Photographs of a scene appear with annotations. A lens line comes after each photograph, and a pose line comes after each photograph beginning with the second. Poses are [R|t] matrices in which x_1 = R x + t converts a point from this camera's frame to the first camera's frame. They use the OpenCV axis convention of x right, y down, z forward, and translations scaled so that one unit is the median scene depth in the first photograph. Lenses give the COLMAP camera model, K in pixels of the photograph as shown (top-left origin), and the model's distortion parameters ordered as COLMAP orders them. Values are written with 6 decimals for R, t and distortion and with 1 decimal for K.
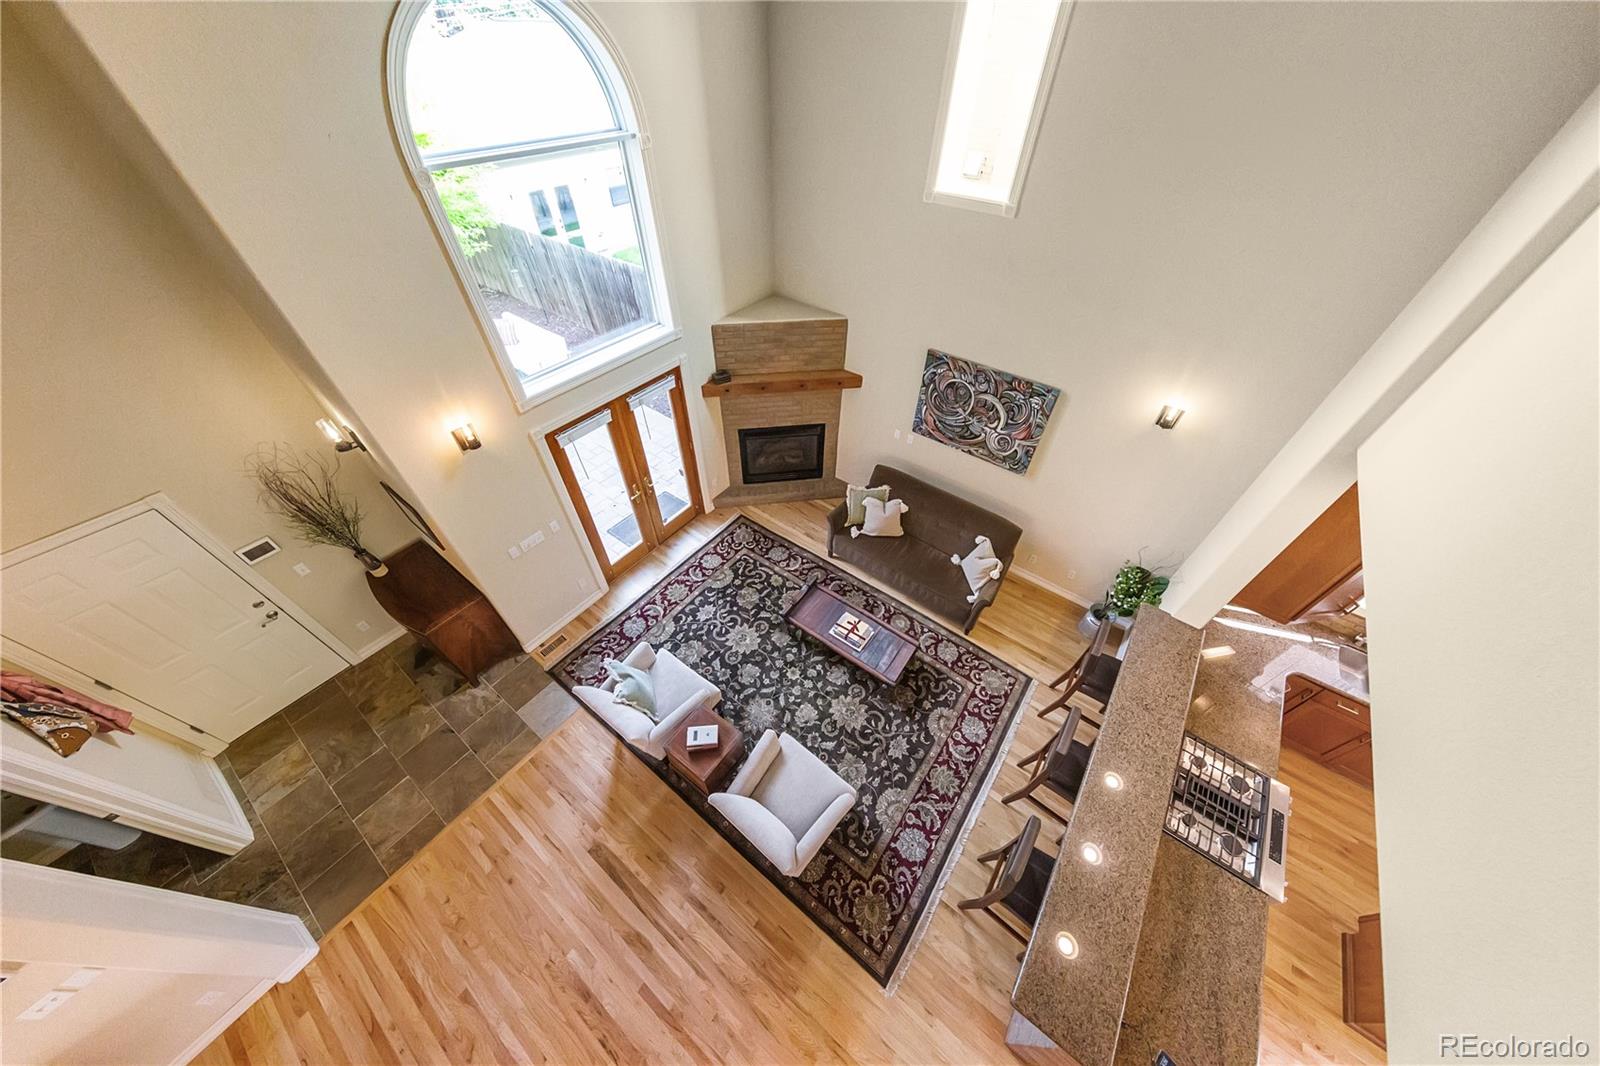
lens RADIAL K [[509.5, 0, 802.2], [0, 509.5, 529.5], [0, 0, 1]] dist [0.009588, -0.000134]
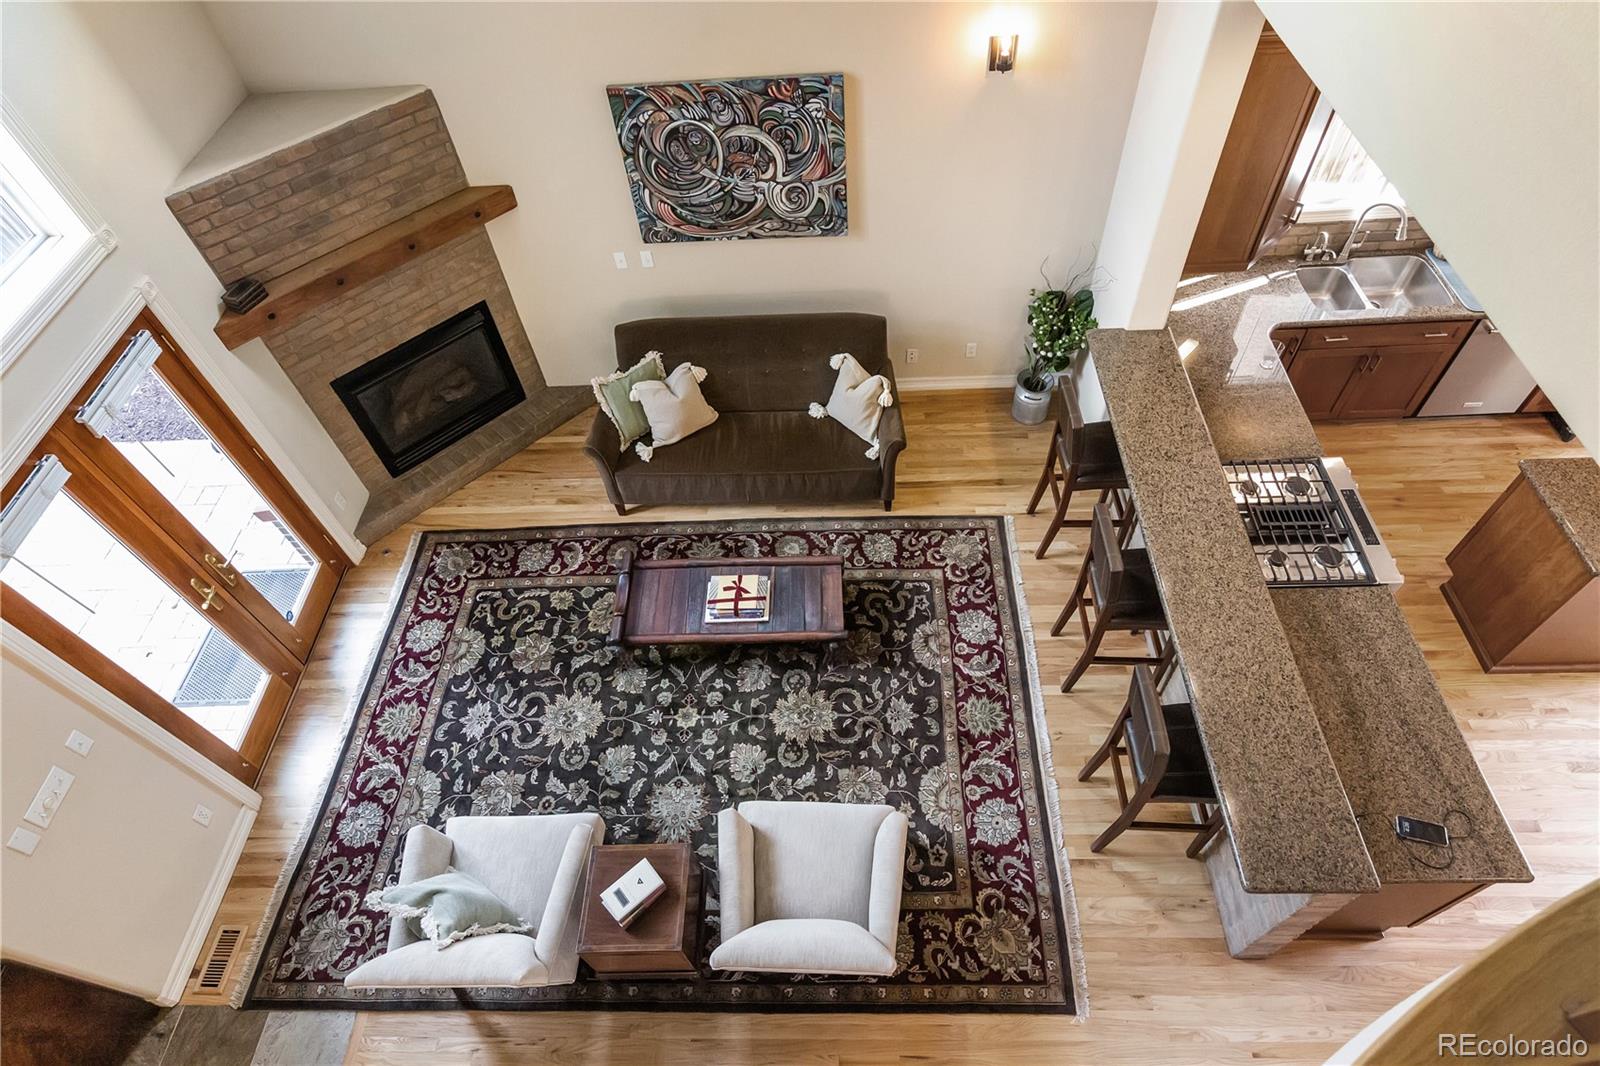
lens RADIAL K [[883.8, 0, 801.3], [0, 883.8, 535.3], [0, 0, 1]] dist [0.010729, -0.000922]
pose [[0.807861, -0.498820, 0.313909, -0.123624], [0.468416, 0.866665, 0.171692, -0.001332], [-0.357697, 0.008337, 0.933800, 0.038601]]
